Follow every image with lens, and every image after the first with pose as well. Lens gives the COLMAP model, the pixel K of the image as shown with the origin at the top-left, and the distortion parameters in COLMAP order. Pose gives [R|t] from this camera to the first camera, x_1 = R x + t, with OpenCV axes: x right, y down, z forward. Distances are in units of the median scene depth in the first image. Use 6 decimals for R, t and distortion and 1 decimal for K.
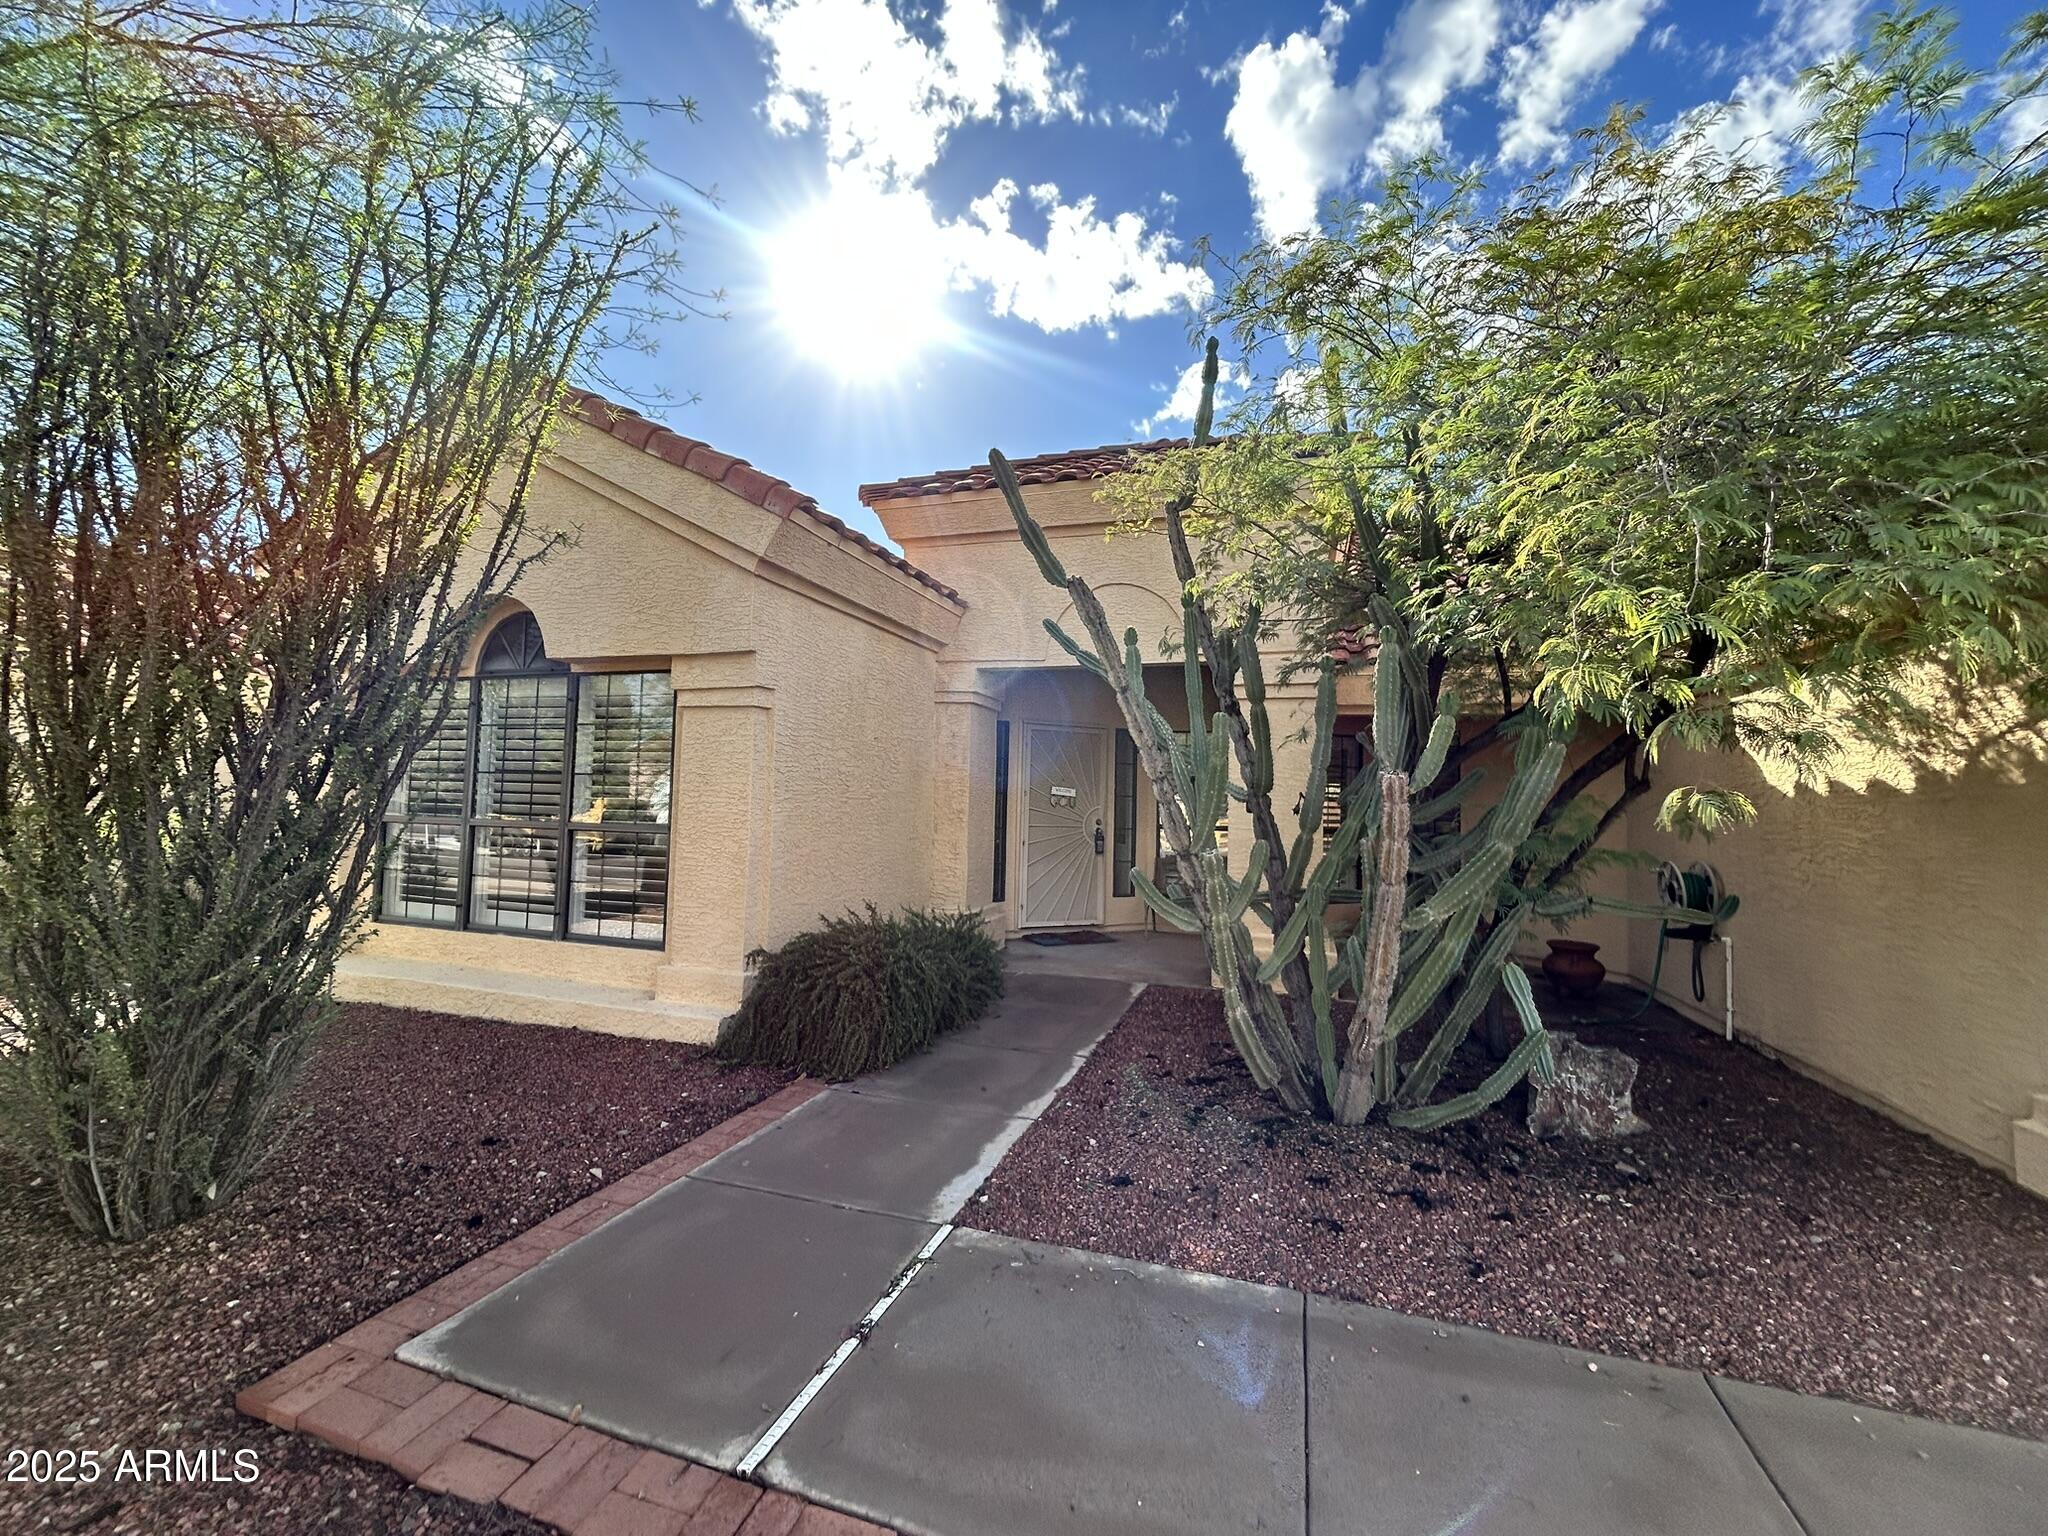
lens RADIAL K [[835.9, 0, 1022.7], [0, 835.9, 766.2], [0, 0, 1]] dist [0.002653, 0.000516]
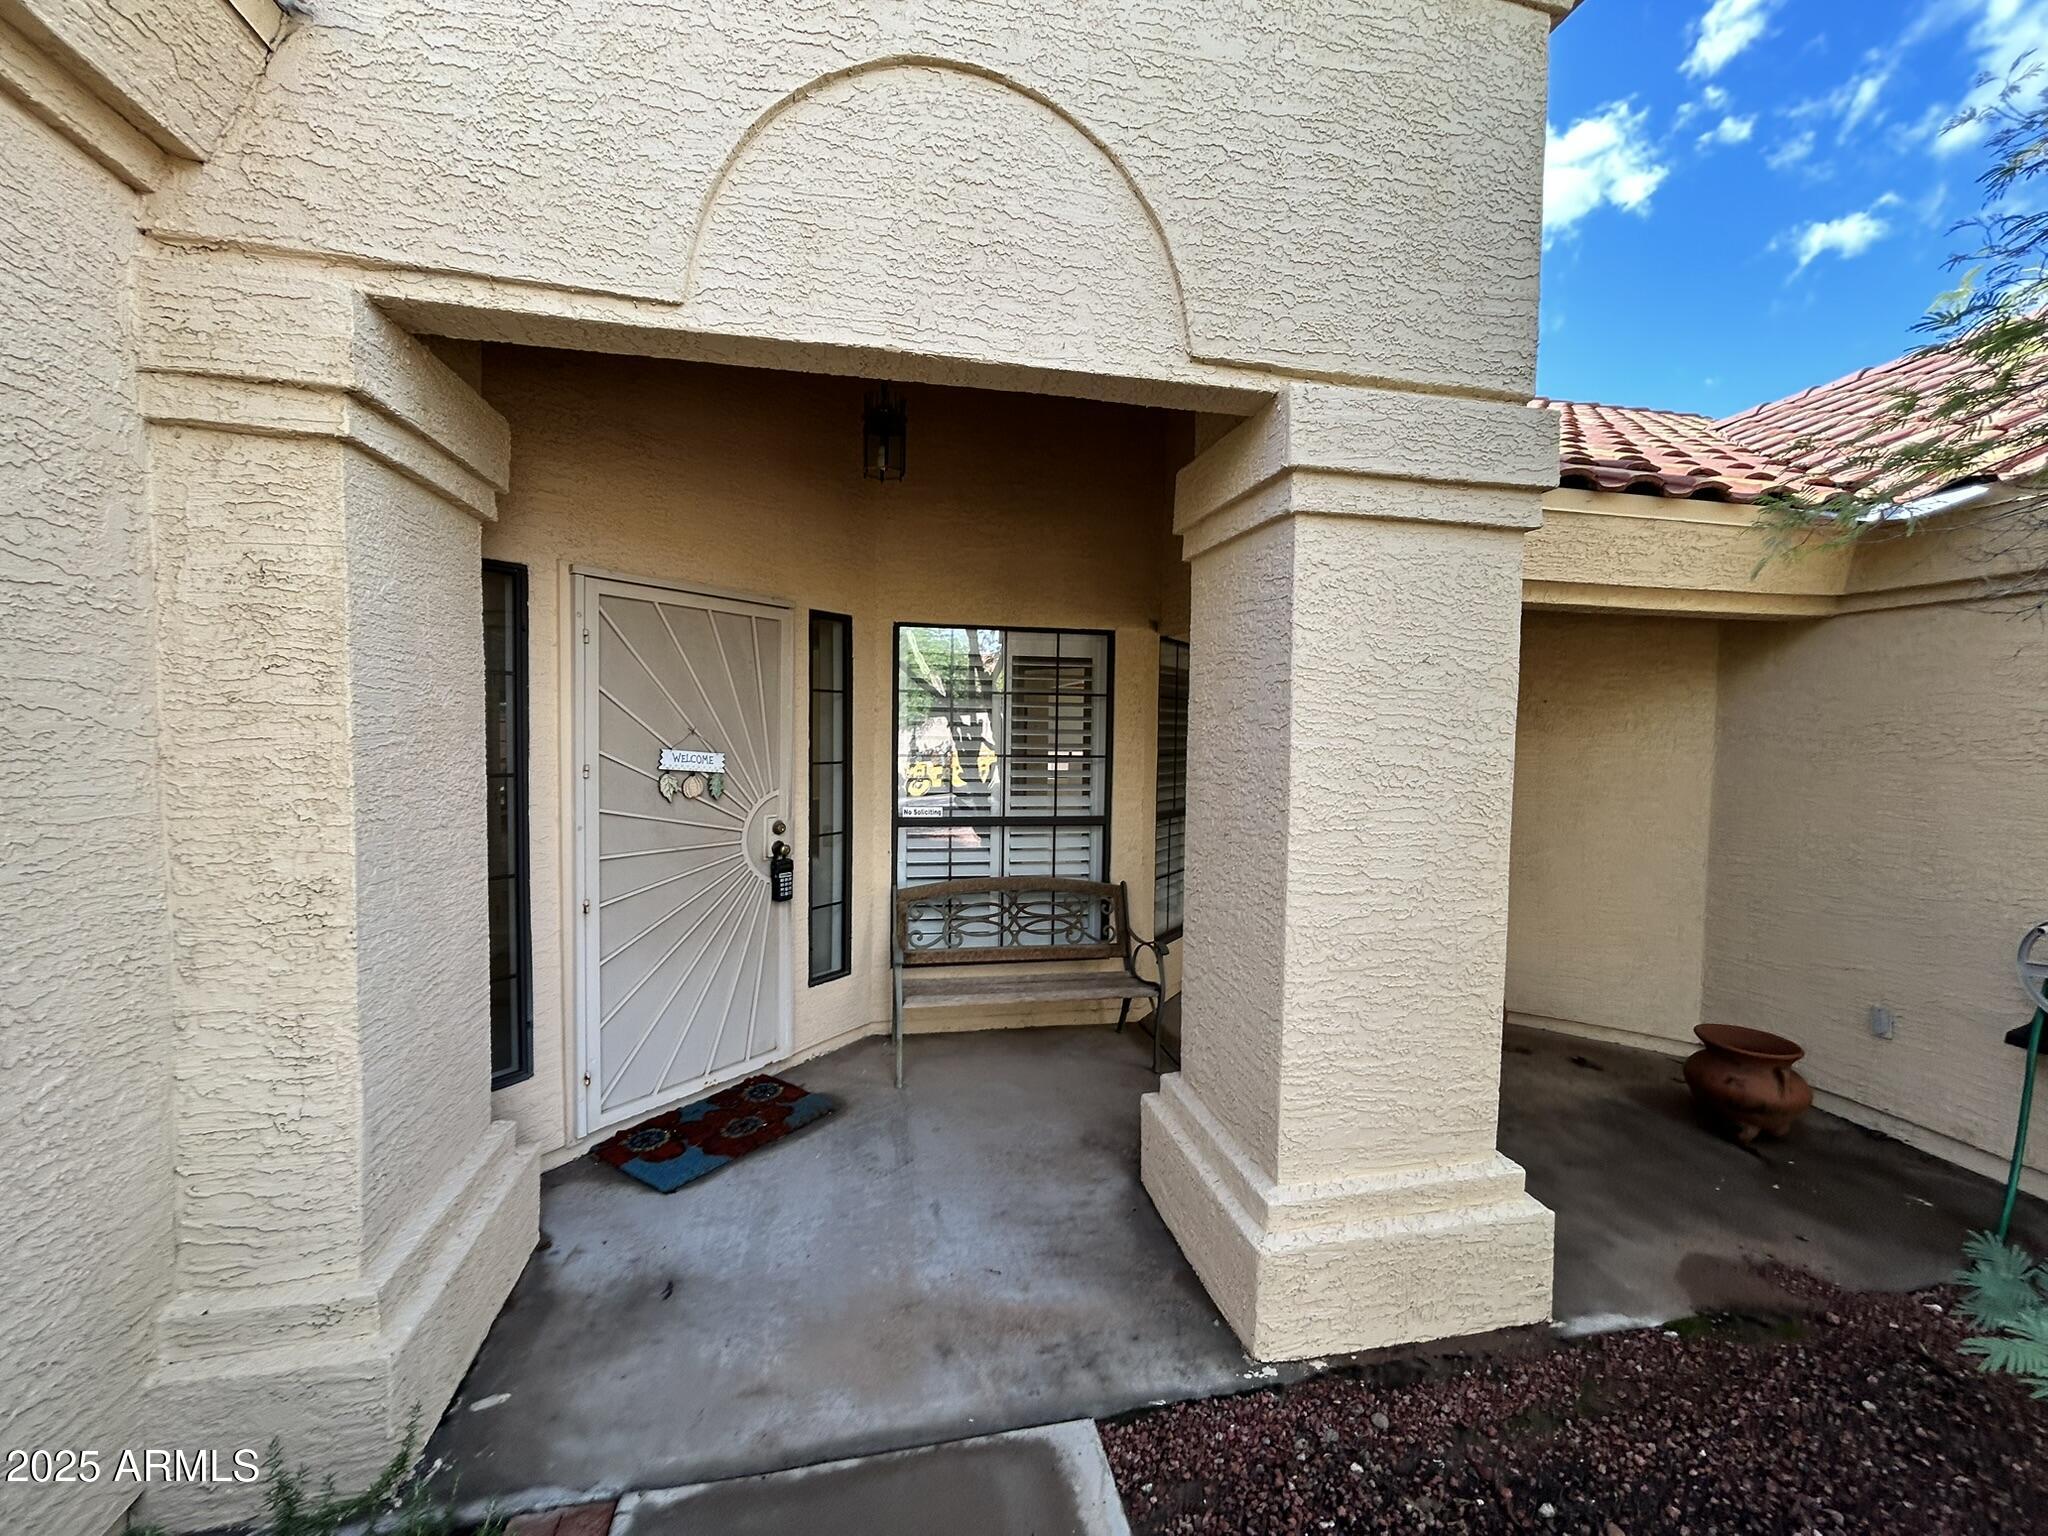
lens RADIAL K [[835.9, 0, 1022.7], [0, 835.9, 766.2], [0, 0, 1]] dist [0.002653, 0.000516]
pose [[0.865894, -0.033770, 0.499087, -0.022521], [-0.016615, 0.995227, 0.096167, -0.013239], [-0.499952, -0.091563, 0.861199, 0.974045]]
